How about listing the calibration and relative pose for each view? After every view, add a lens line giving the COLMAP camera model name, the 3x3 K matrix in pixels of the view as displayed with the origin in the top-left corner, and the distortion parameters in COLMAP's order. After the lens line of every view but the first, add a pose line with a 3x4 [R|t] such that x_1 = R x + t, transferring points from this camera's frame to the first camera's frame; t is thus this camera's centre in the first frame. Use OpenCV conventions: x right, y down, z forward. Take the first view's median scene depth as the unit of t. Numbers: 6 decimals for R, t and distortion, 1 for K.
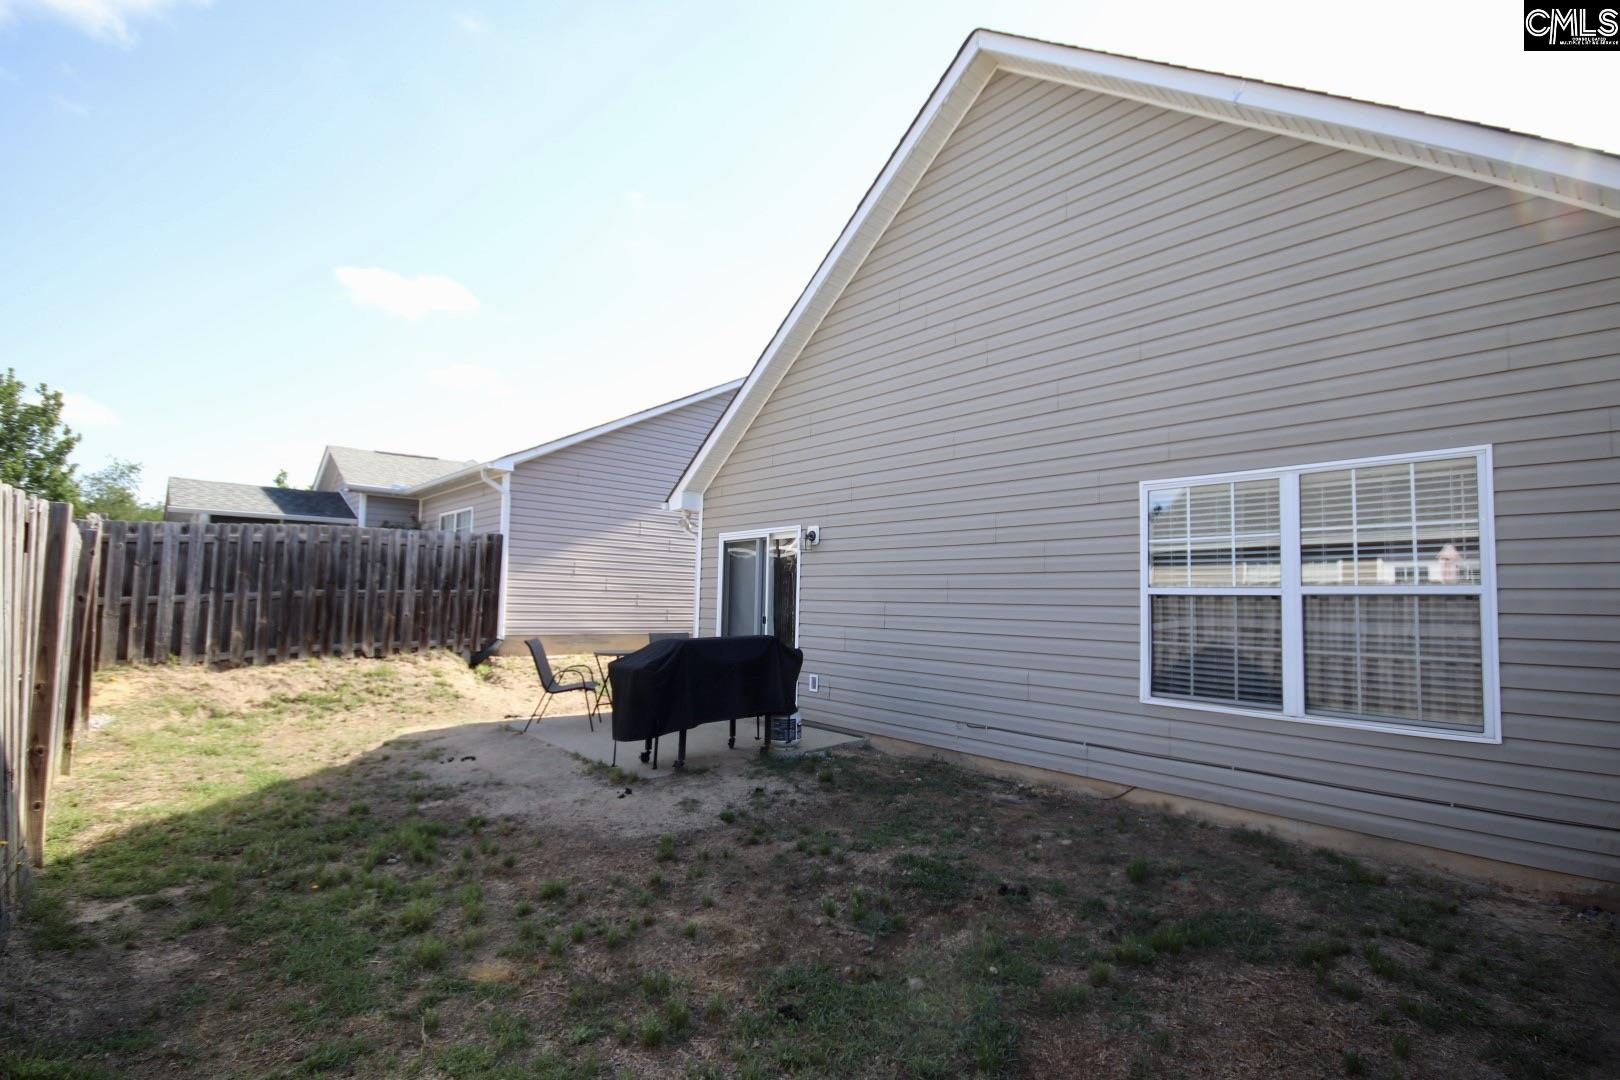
lens RADIAL K [[766.0, 0, 810.7], [0, 766.0, 547.8], [0, 0, 1]] dist [0.003751, -0.000064]
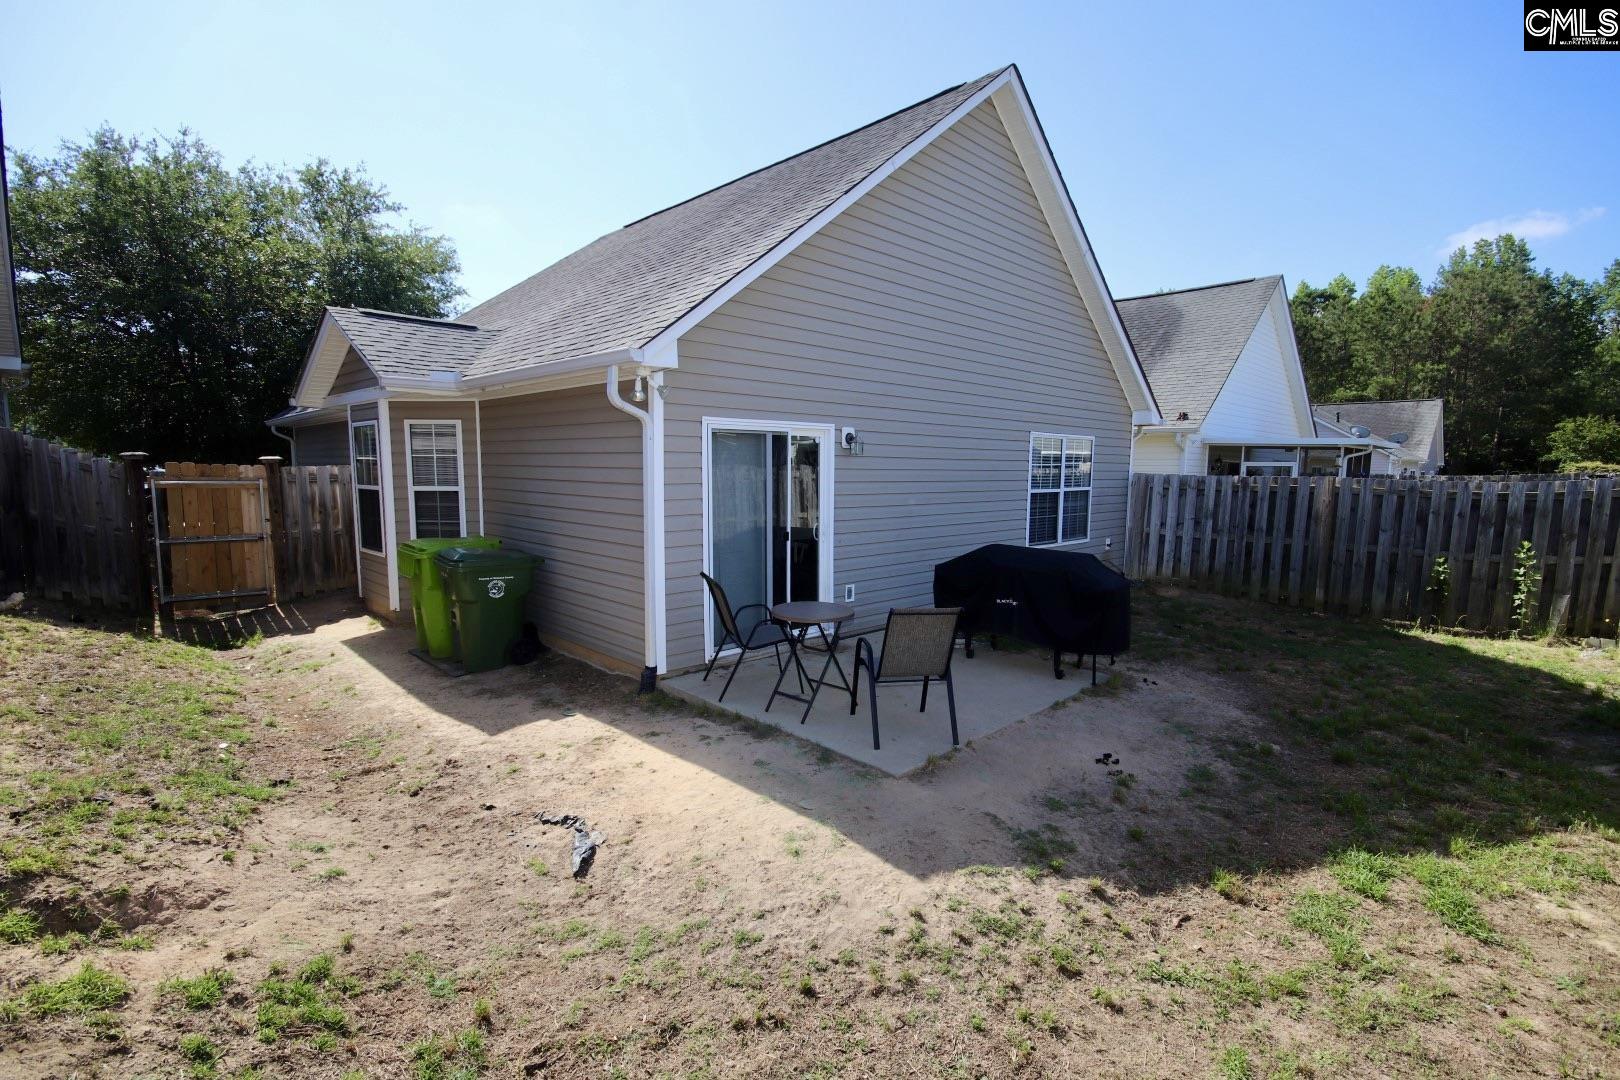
lens RADIAL K [[766.0, 0, 810.7], [0, 766.0, 547.8], [0, 0, 1]] dist [0.003751, -0.000064]
pose [[-0.087699, -0.115505, 0.989428, -1.118788], [-0.069095, 0.991568, 0.109631, 0.020273], [-0.993748, -0.058750, -0.094940, 1.372827]]
